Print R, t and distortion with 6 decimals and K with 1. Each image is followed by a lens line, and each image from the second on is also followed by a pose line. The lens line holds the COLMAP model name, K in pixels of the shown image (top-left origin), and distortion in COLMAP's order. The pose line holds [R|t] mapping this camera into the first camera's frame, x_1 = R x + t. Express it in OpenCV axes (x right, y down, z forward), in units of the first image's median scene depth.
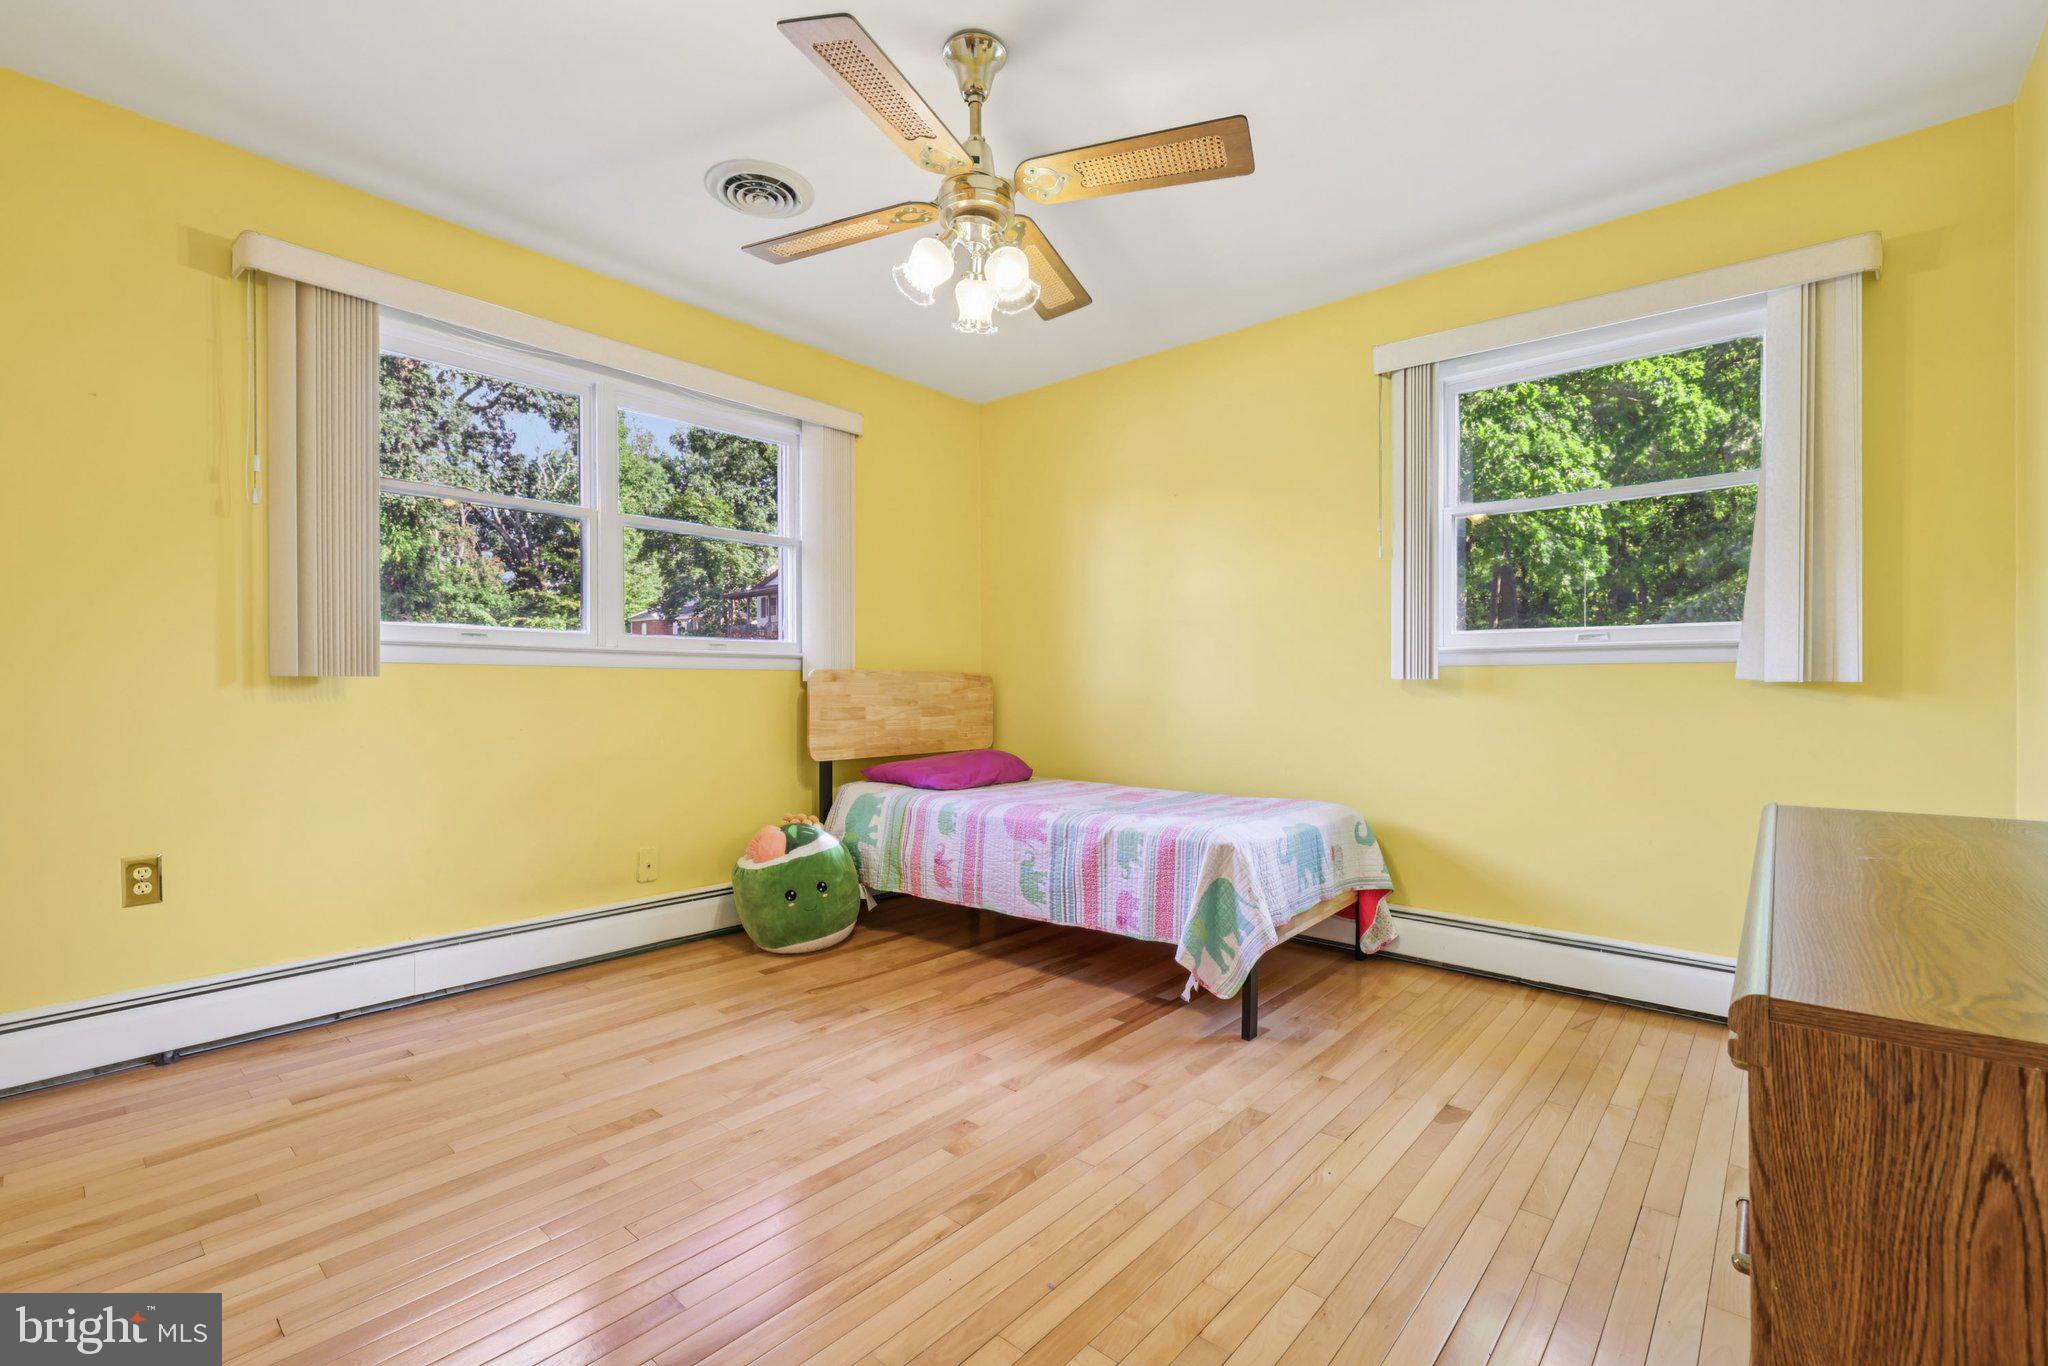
lens RADIAL K [[888.0, 0, 1011.0], [0, 888.0, 687.5], [0, 0, 1]] dist [-0.001106, 0.000493]
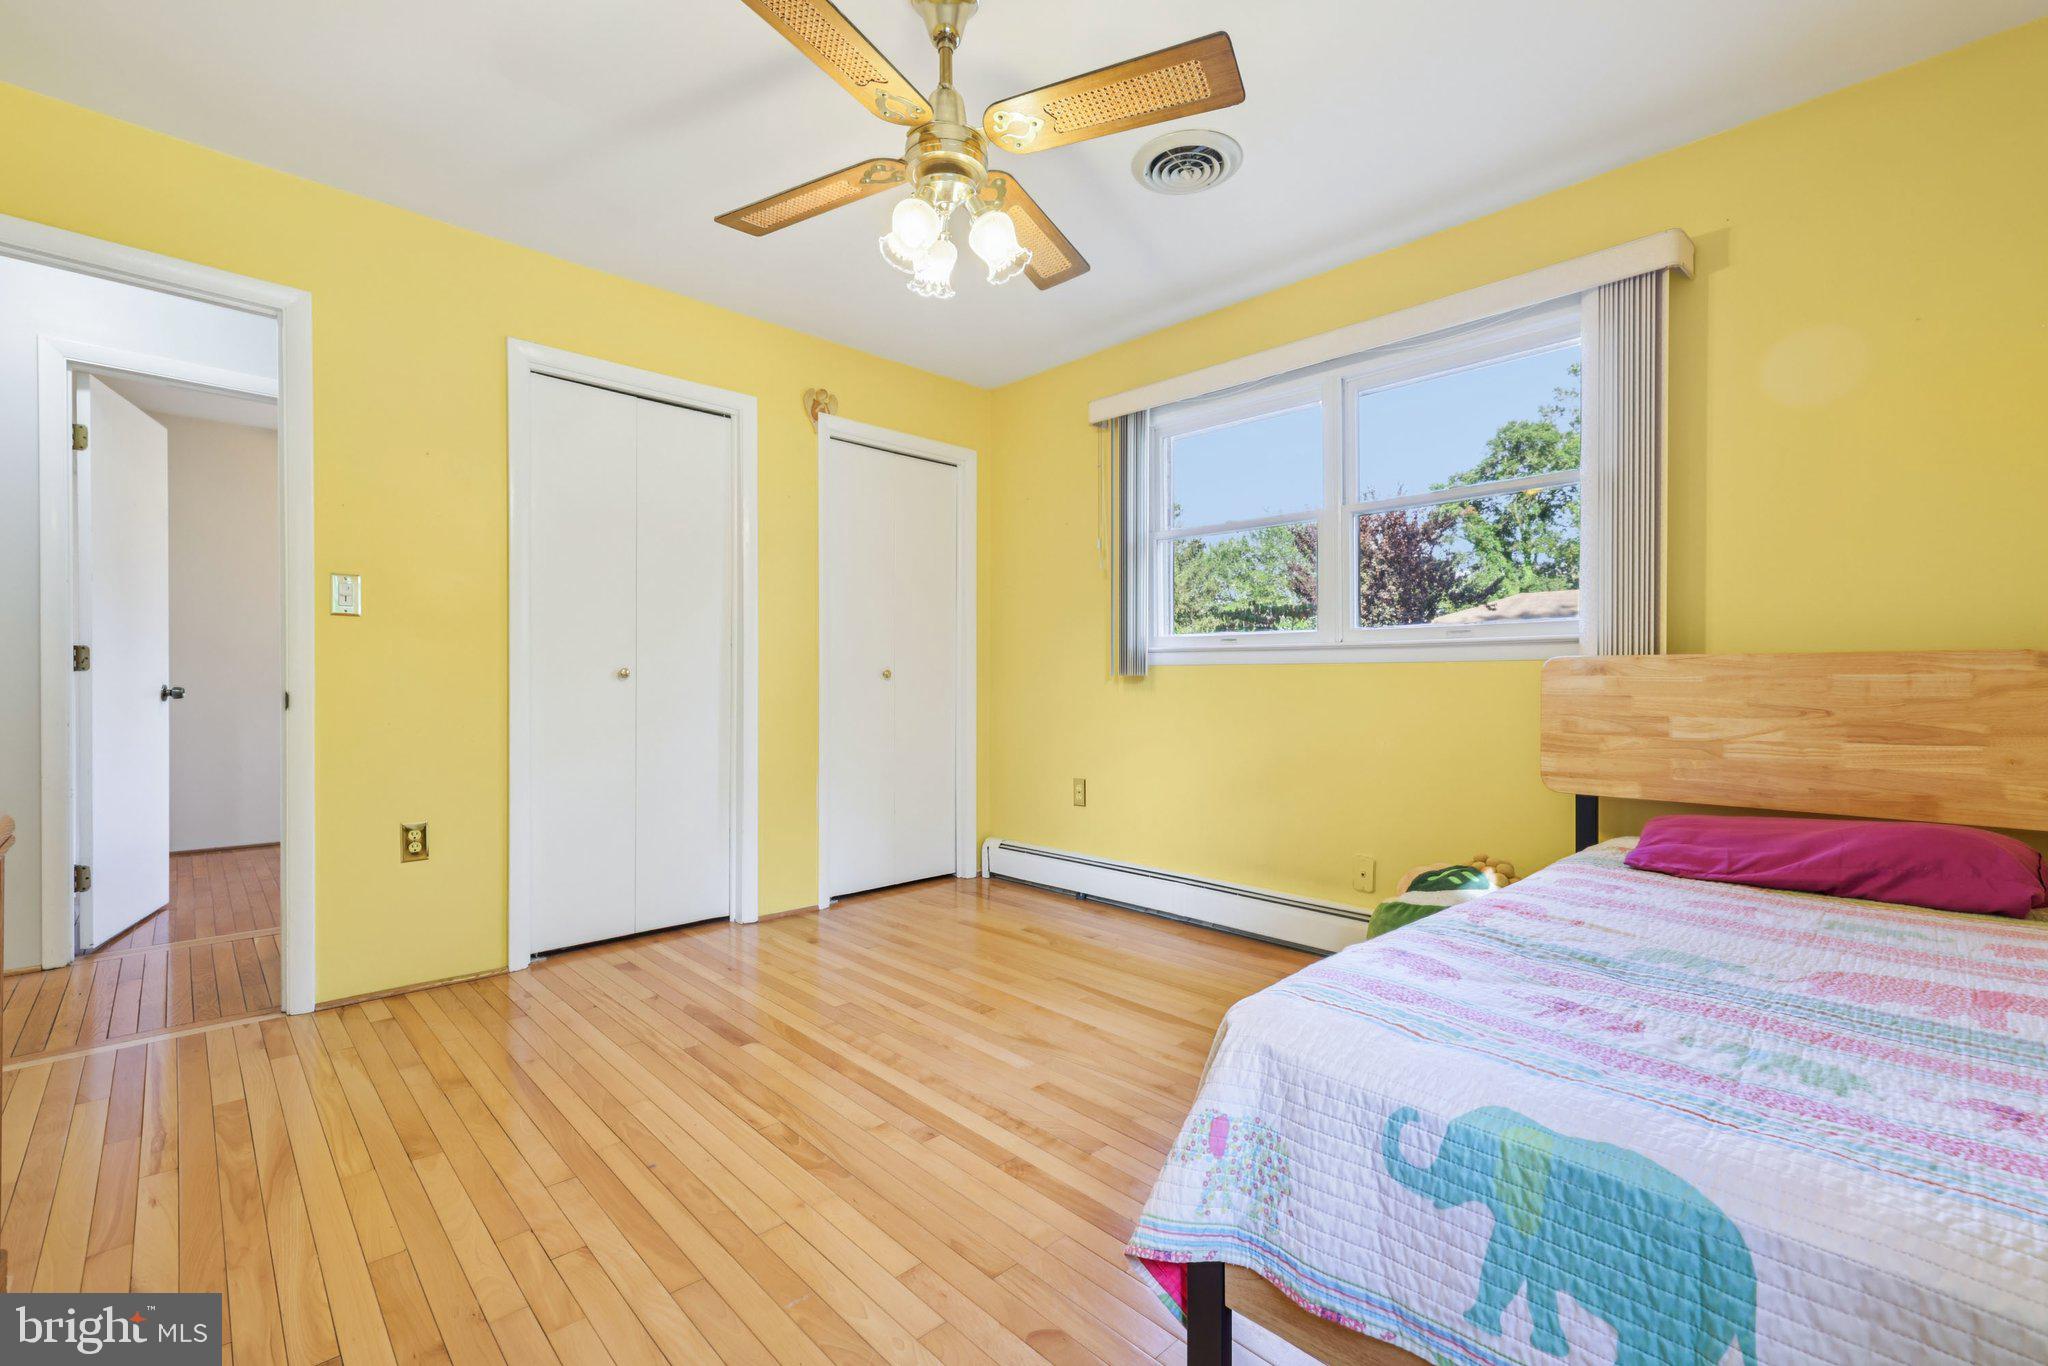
lens RADIAL K [[888.0, 0, 1030.7], [0, 888.0, 688.1], [0, 0, 1]] dist [-0.001106, 0.000493]
pose [[-0.079542, 0.004654, -0.996821, 0.657278], [-0.001769, 0.999987, 0.004810, 0.000927], [0.996830, 0.002146, -0.079532, 0.865746]]
